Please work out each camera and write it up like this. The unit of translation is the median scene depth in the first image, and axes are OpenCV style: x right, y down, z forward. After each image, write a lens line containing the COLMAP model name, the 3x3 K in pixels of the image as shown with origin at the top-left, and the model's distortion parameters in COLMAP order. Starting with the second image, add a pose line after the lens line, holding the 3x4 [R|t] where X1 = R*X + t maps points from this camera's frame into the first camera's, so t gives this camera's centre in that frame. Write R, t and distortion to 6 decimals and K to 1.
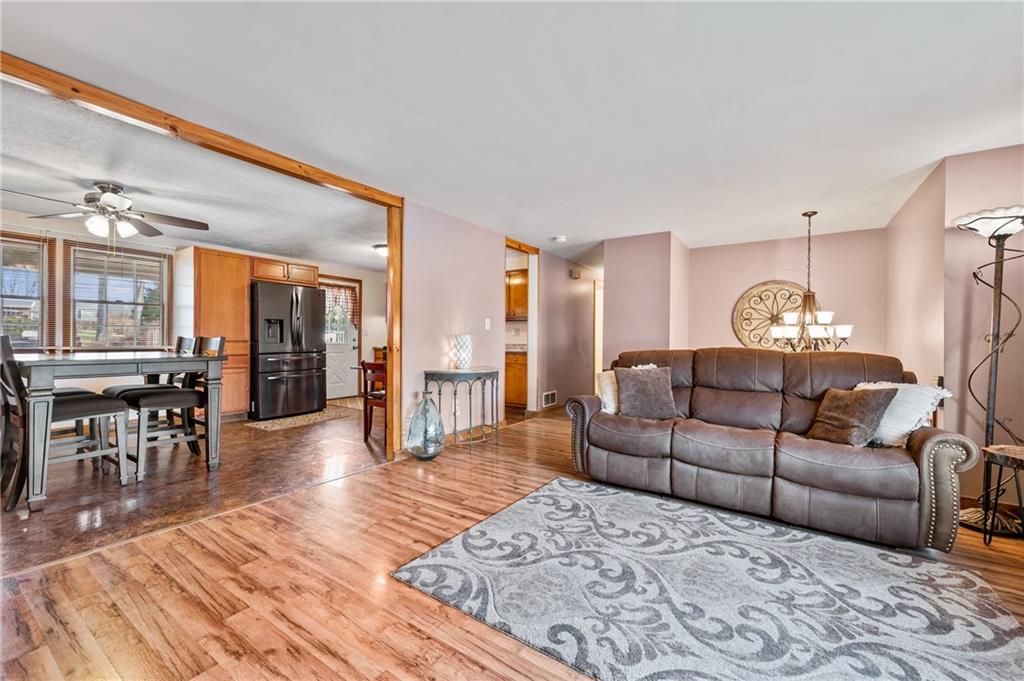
lens RADIAL K [[412.8, 0, 514.5], [0, 412.8, 337.8], [0, 0, 1]] dist [0.004045, -0.000159]
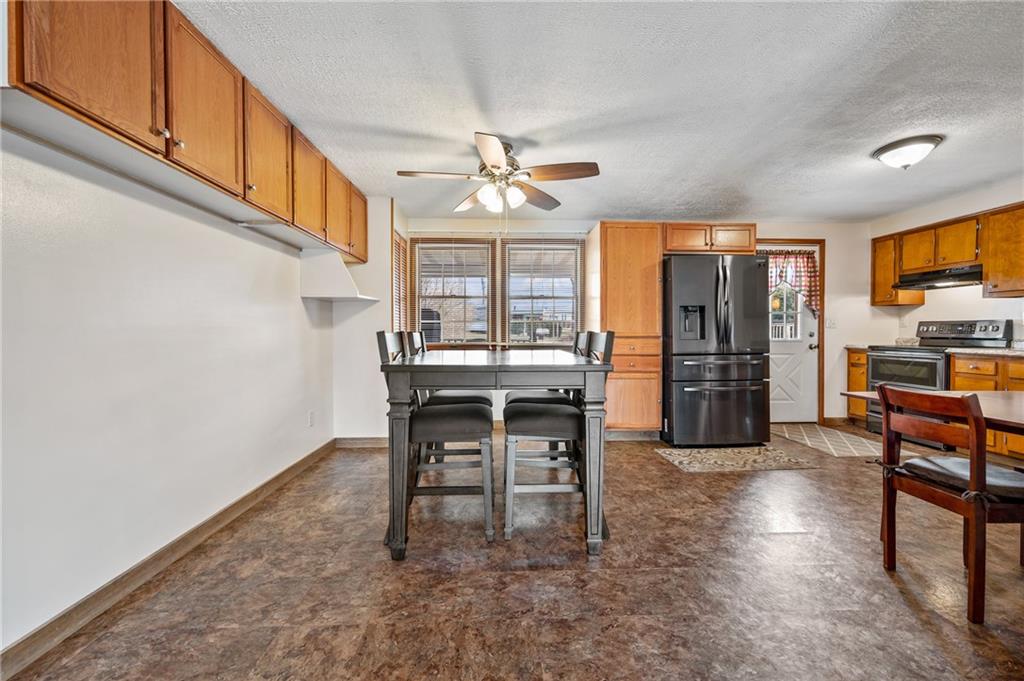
lens RADIAL K [[412.8, 0, 514.3], [0, 412.8, 340.4], [0, 0, 1]] dist [0.004045, -0.000159]
pose [[0.589209, 0.008474, -0.807936, -0.337506], [0.007844, 0.999838, 0.016207, -0.000557], [0.807943, -0.015887, 0.589047, 0.598604]]
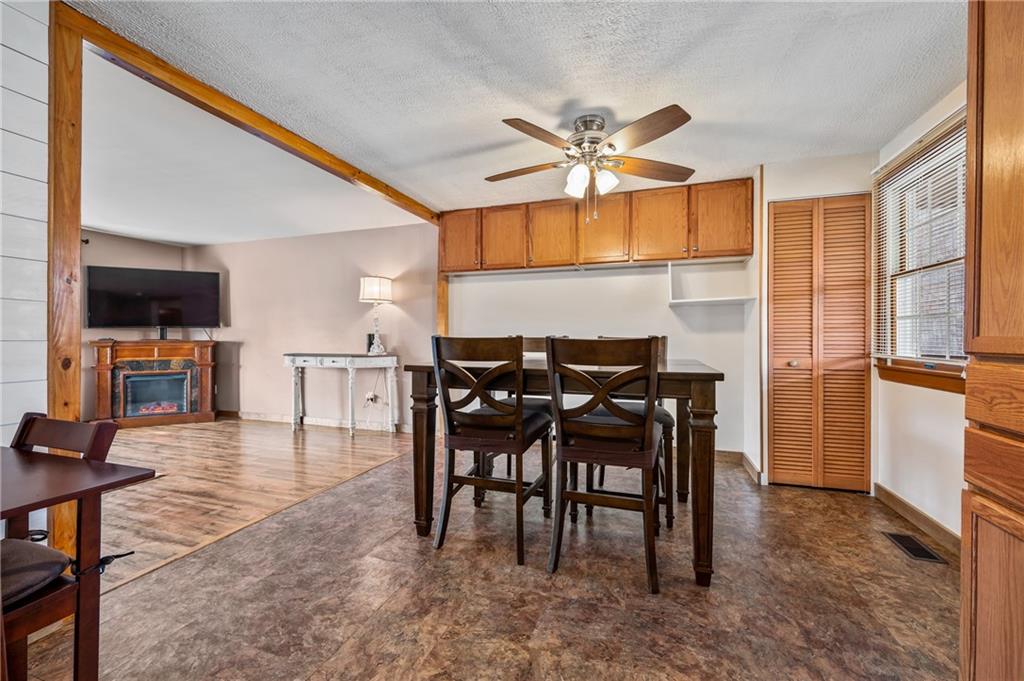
lens RADIAL K [[412.8, 0, 517.6], [0, 412.8, 337.0], [0, 0, 1]] dist [0.004045, -0.000159]
pose [[-0.966373, -0.006381, -0.257063, -0.759552], [-0.005762, 0.999978, -0.003162, -0.001595], [0.257078, -0.001575, -0.966389, 1.828905]]
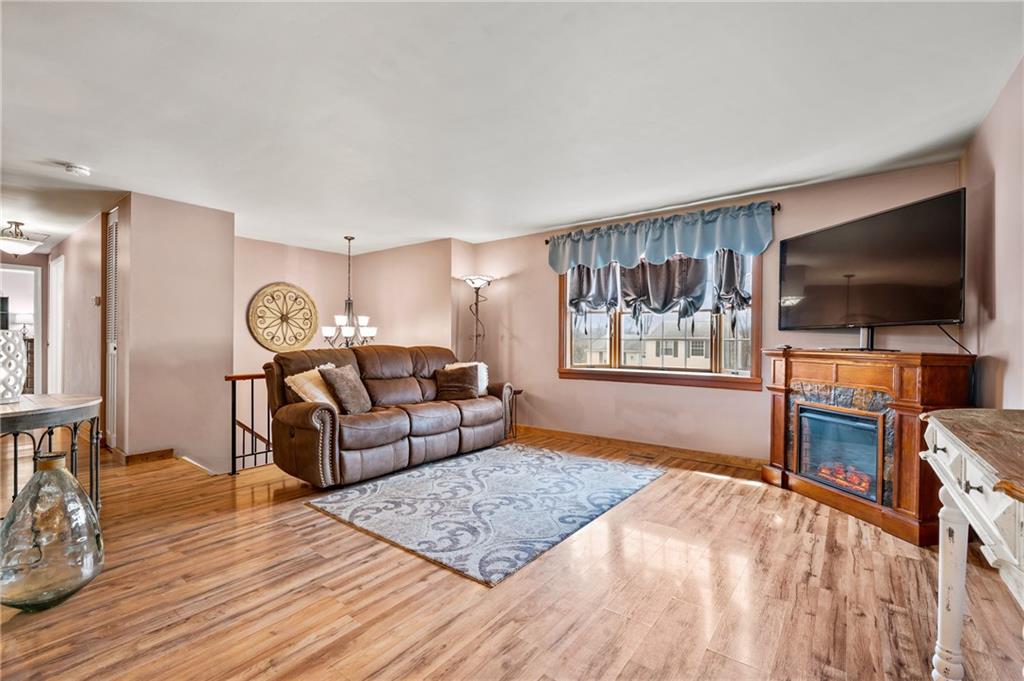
lens RADIAL K [[447.3, 0, 514.0], [0, 447.3, 344.6], [0, 0, 1]] dist [0.000665, 0.000146]
pose [[0.057740, -0.021140, 0.998108, -0.802491], [-0.009552, 0.999718, 0.021727, -0.012401], [-0.998286, -0.010789, 0.057521, 0.535413]]
